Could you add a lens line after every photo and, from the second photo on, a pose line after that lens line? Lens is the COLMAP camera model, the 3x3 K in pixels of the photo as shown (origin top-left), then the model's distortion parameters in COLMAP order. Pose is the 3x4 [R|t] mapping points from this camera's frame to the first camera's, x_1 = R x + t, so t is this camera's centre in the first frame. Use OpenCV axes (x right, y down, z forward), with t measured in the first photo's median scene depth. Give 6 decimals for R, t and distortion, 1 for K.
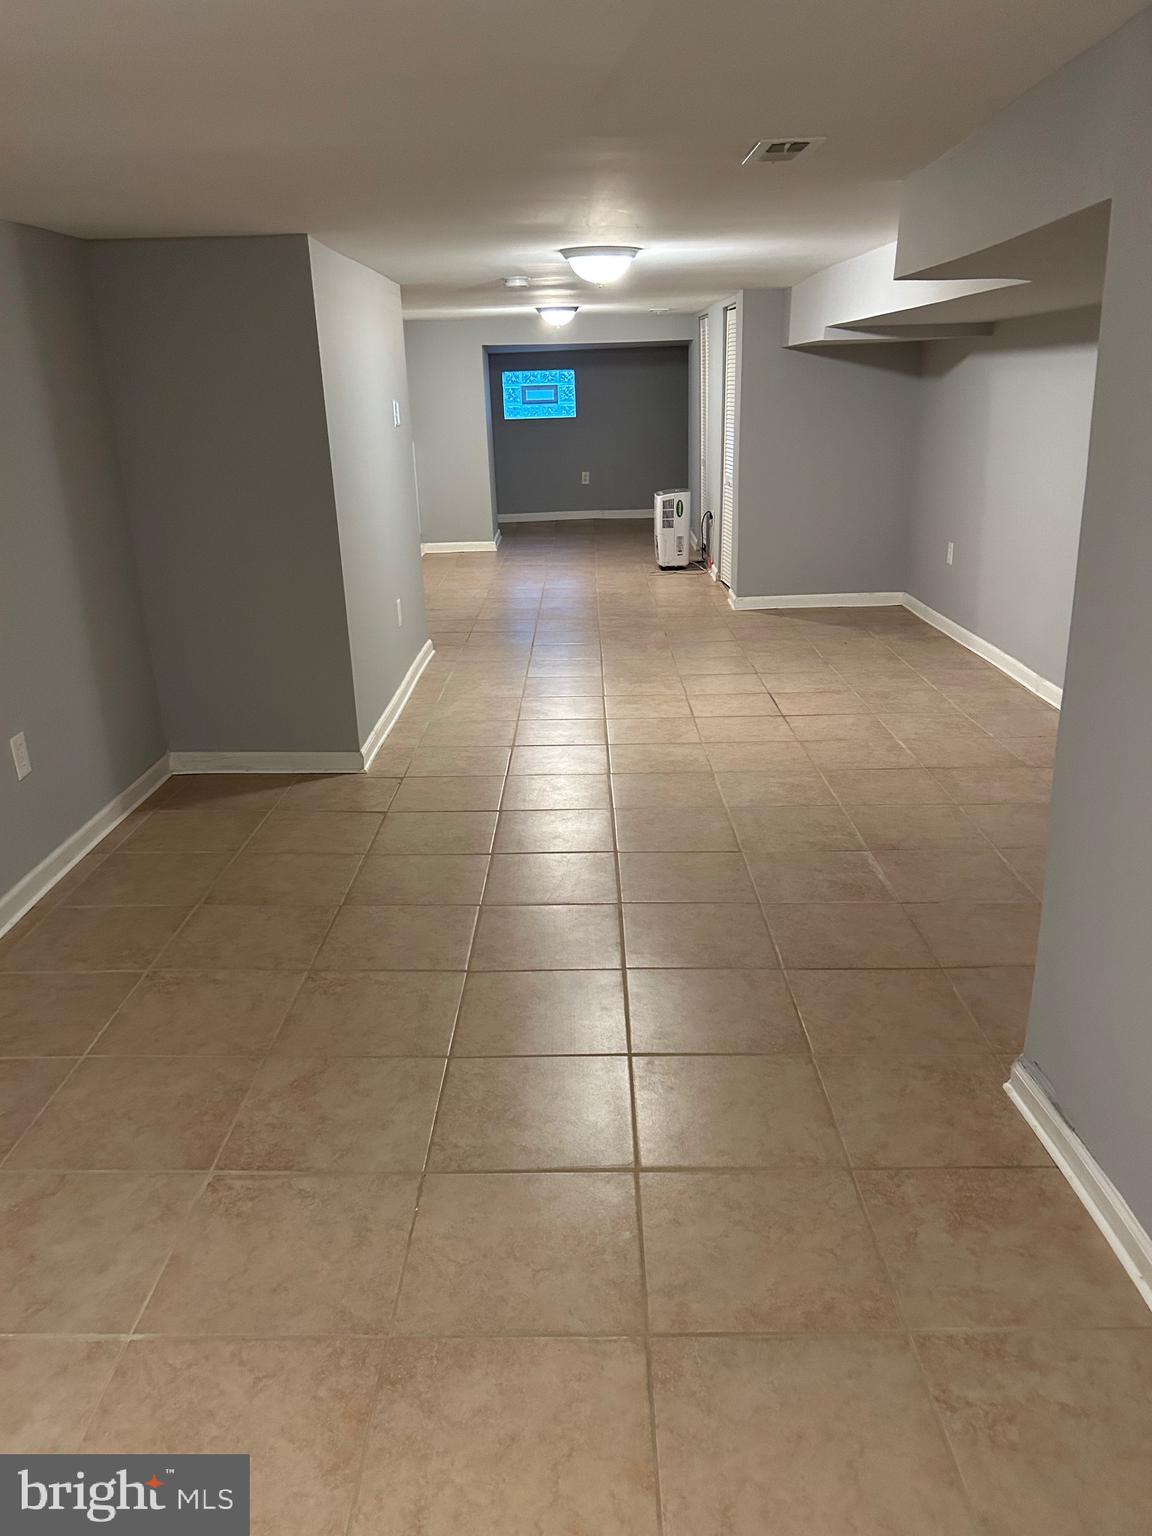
lens RADIAL K [[1167.3, 0, 576.0], [0, 1167.3, 768.0], [0, 0, 1]] dist [0.056761, -0.082360]
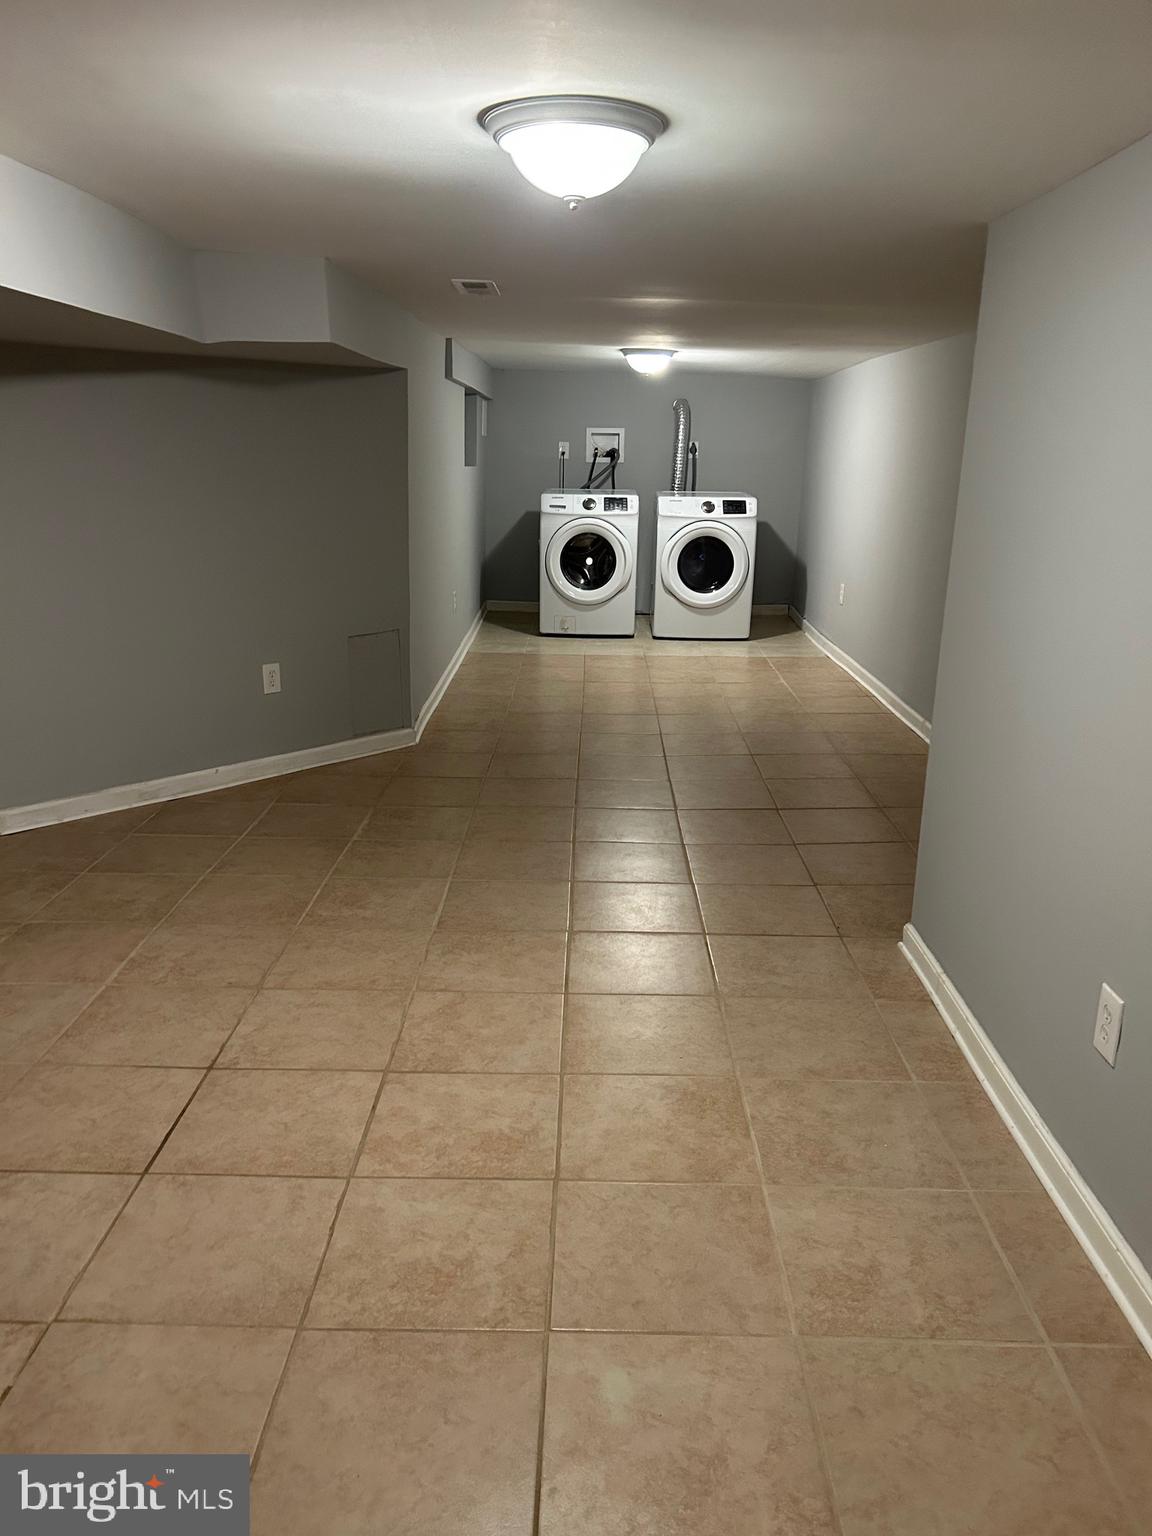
lens RADIAL K [[1167.3, 0, 576.0], [0, 1167.3, 768.0], [0, 0, 1]] dist [0.056761, -0.082360]
pose [[-0.999906, 0.004371, 0.013010, 0.013340], [0.010762, 0.837925, 0.545679, -0.479570], [-0.008516, 0.545768, -0.837893, 1.514322]]
